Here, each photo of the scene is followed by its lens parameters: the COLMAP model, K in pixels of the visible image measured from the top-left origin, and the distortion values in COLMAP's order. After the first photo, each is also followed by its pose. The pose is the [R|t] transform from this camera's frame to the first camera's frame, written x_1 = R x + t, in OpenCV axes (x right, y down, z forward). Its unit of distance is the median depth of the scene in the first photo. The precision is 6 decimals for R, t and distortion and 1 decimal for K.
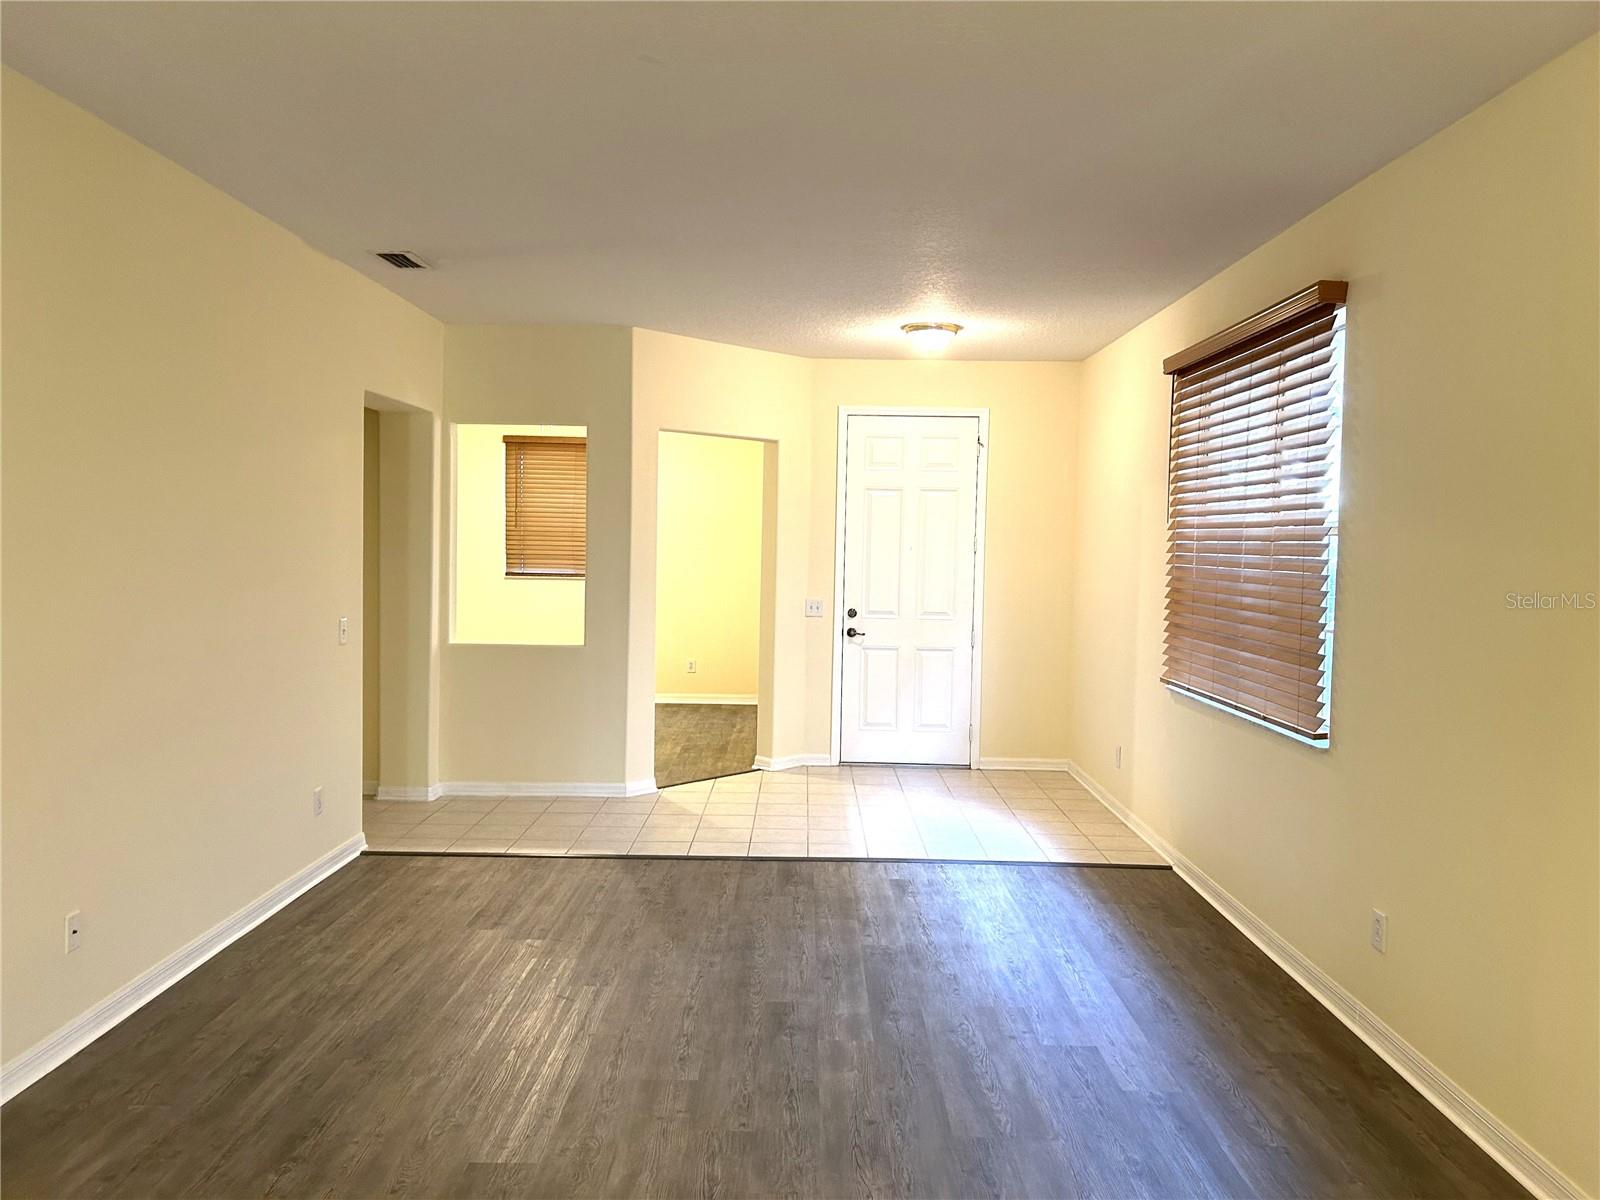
lens RADIAL K [[1200.5, 0, 801.0], [0, 1200.5, 600.4], [0, 0, 1]] dist [0.001576, 0.000925]
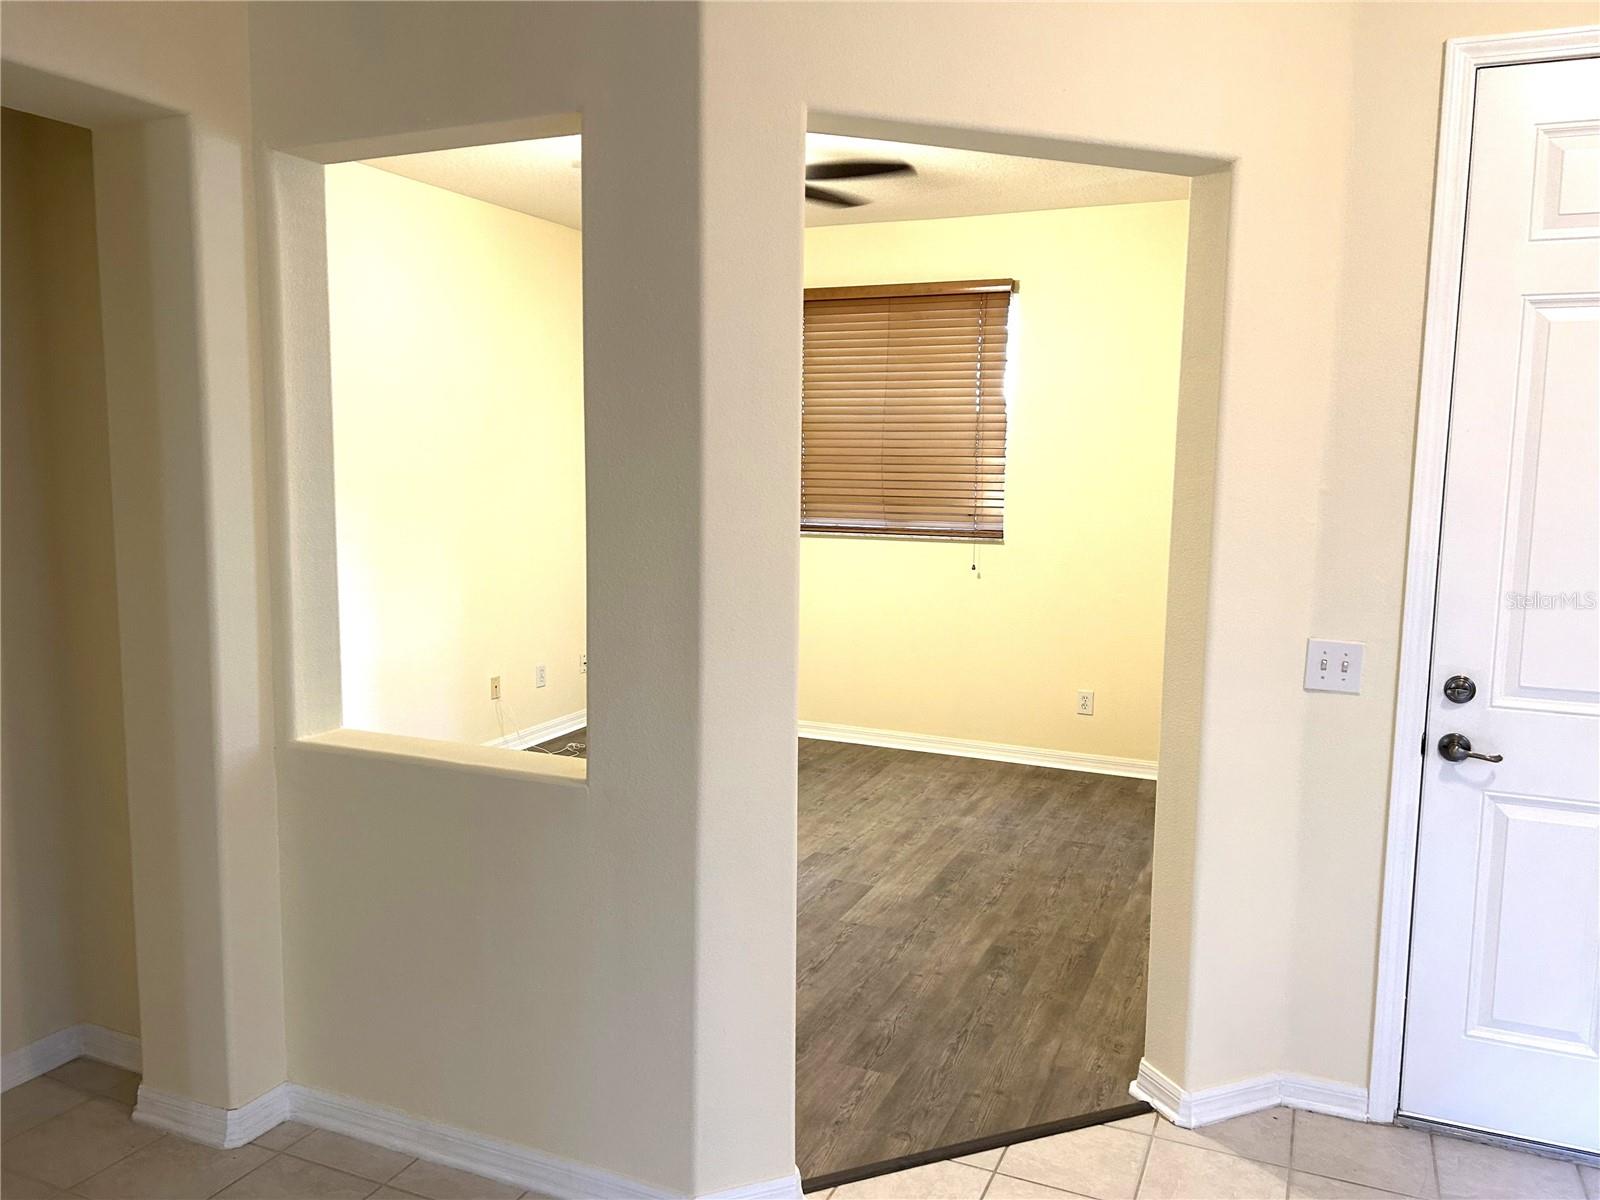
lens RADIAL K [[1200.5, 0, 791.8], [0, 1200.5, 602.7], [0, 0, 1]] dist [0.001576, 0.000925]
pose [[0.913335, 0.037420, -0.405487, 0.010619], [-0.013768, 0.998037, 0.061091, -0.039394], [0.406977, -0.050214, 0.912057, 0.805580]]
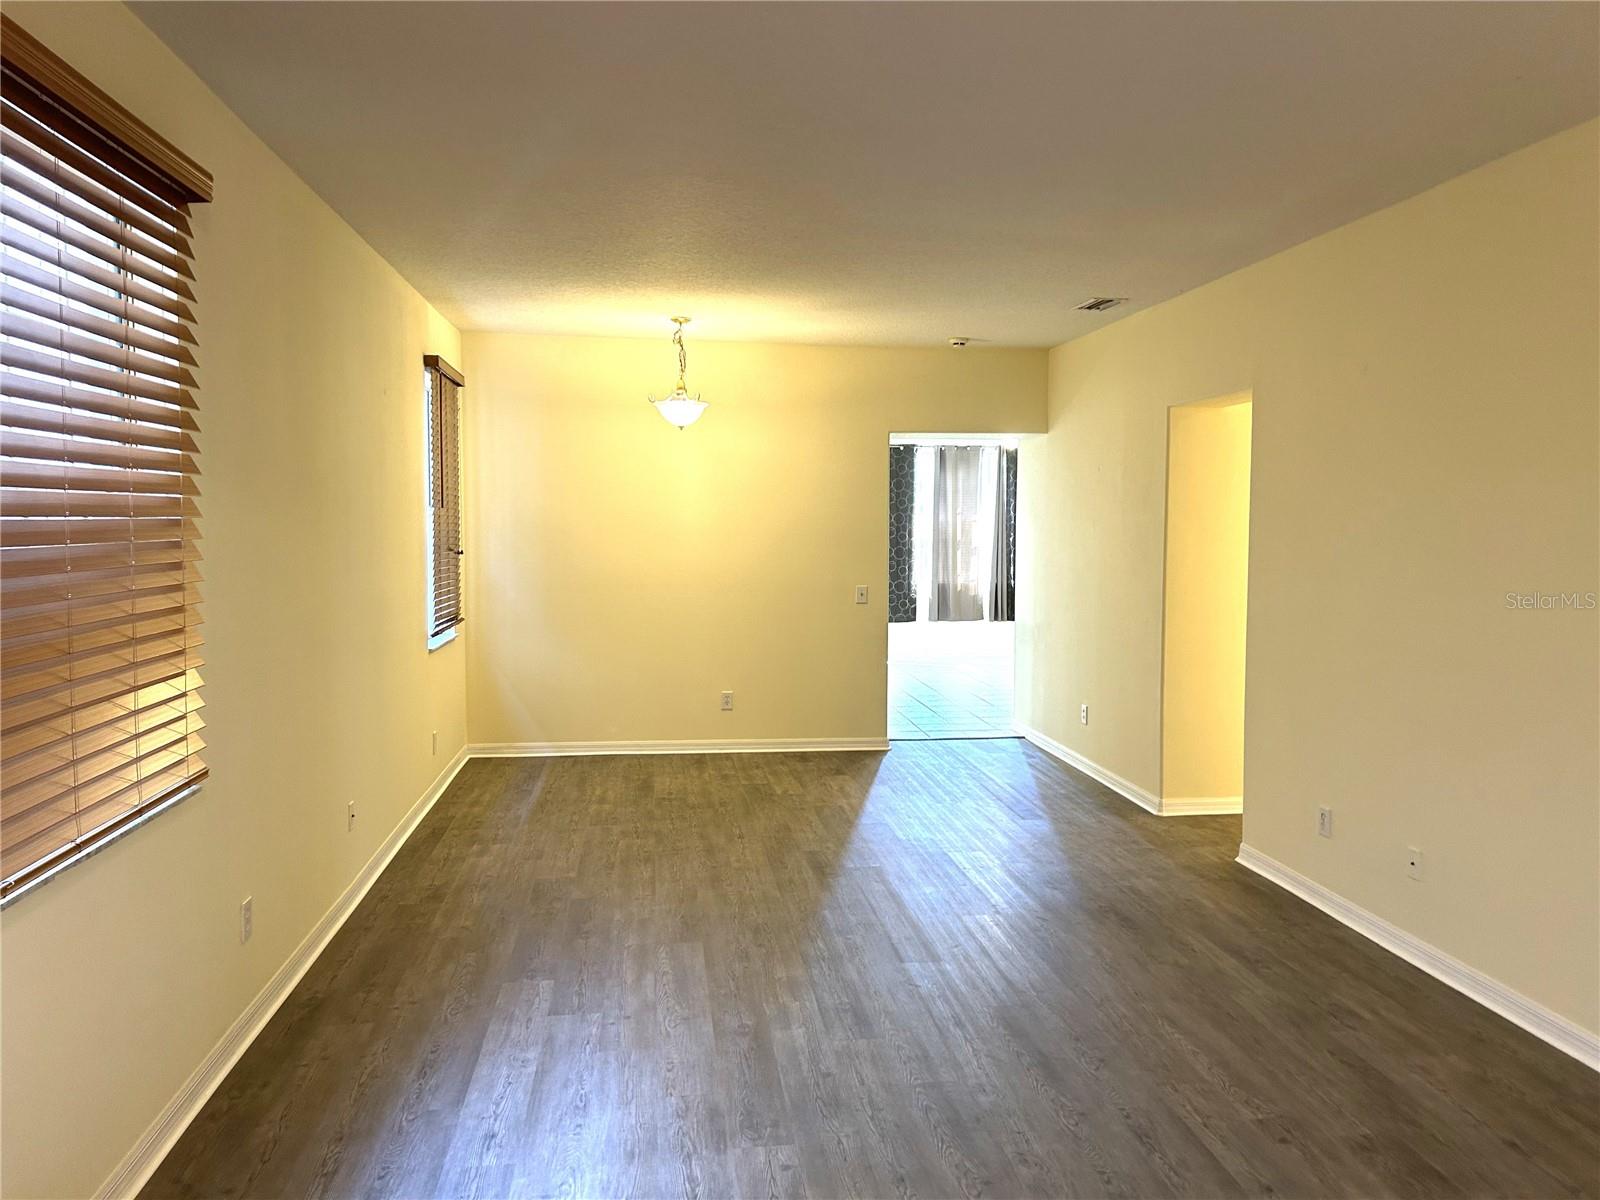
lens RADIAL K [[1200.5, 0, 799.7], [0, 1200.5, 599.2], [0, 0, 1]] dist [0.001576, 0.000925]
pose [[-0.991835, -0.017662, -0.126295, 0.143132], [-0.032459, 0.992709, 0.116083, -0.092808], [0.123324, 0.119234, -0.985177, 1.700151]]
